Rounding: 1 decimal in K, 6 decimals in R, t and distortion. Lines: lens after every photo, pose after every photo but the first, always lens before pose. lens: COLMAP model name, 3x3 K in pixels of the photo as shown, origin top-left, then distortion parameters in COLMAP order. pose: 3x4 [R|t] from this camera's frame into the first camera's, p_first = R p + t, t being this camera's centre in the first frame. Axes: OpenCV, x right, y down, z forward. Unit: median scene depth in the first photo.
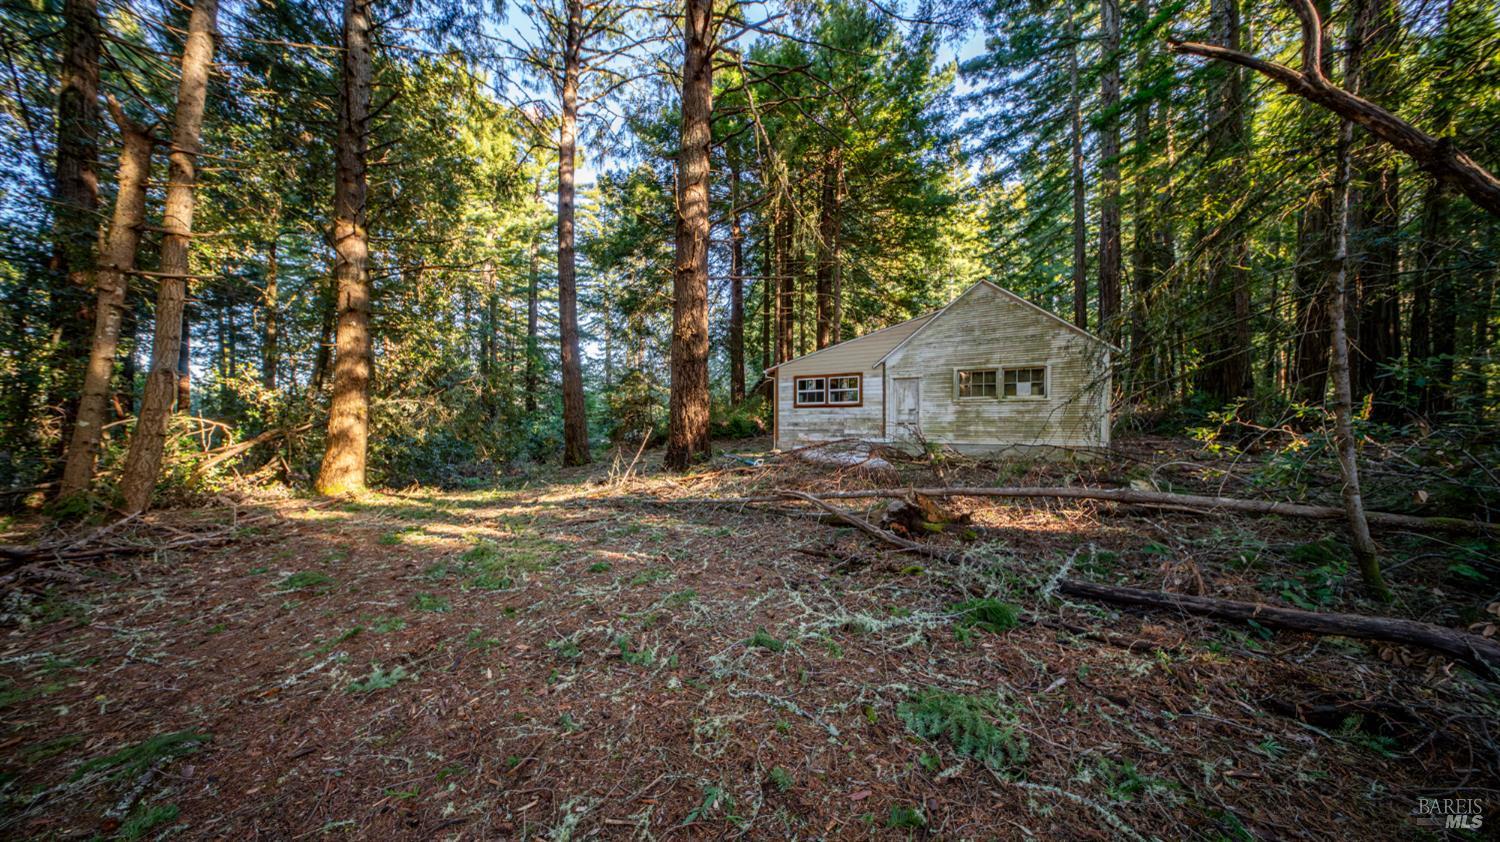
lens RADIAL K [[452.4, 0, 755.7], [0, 452.4, 428.6], [0, 0, 1]] dist [0.001113, 0.000008]
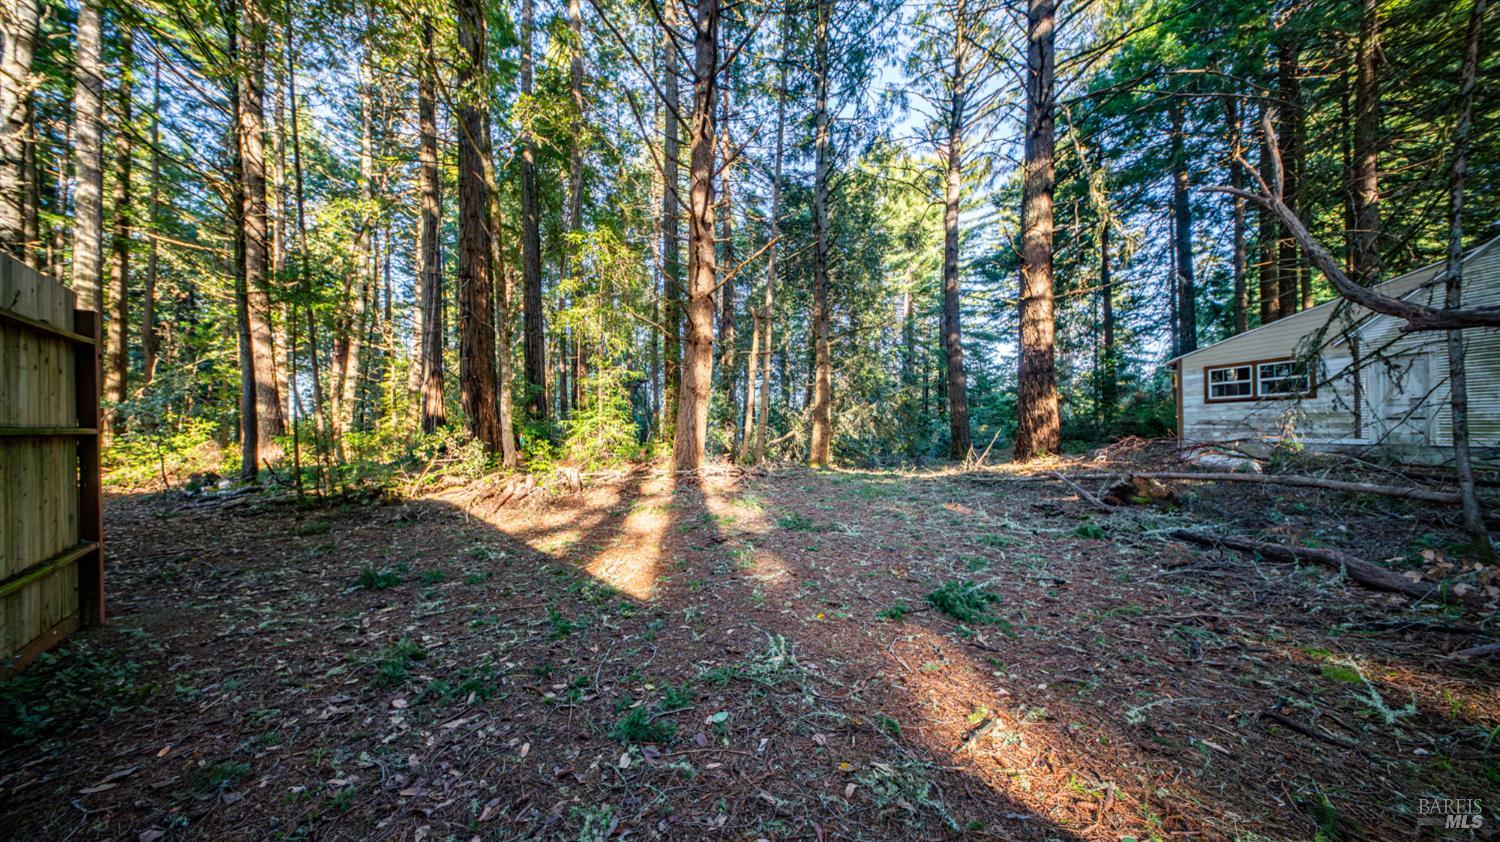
lens RADIAL K [[452.4, 0, 754.1], [0, 452.4, 425.6], [0, 0, 1]] dist [0.001113, 0.000008]
pose [[0.632665, -0.013175, -0.774314, 0.181789], [0.009566, 0.999912, -0.009197, -0.002802], [0.774367, -0.001588, 0.632735, -0.190466]]
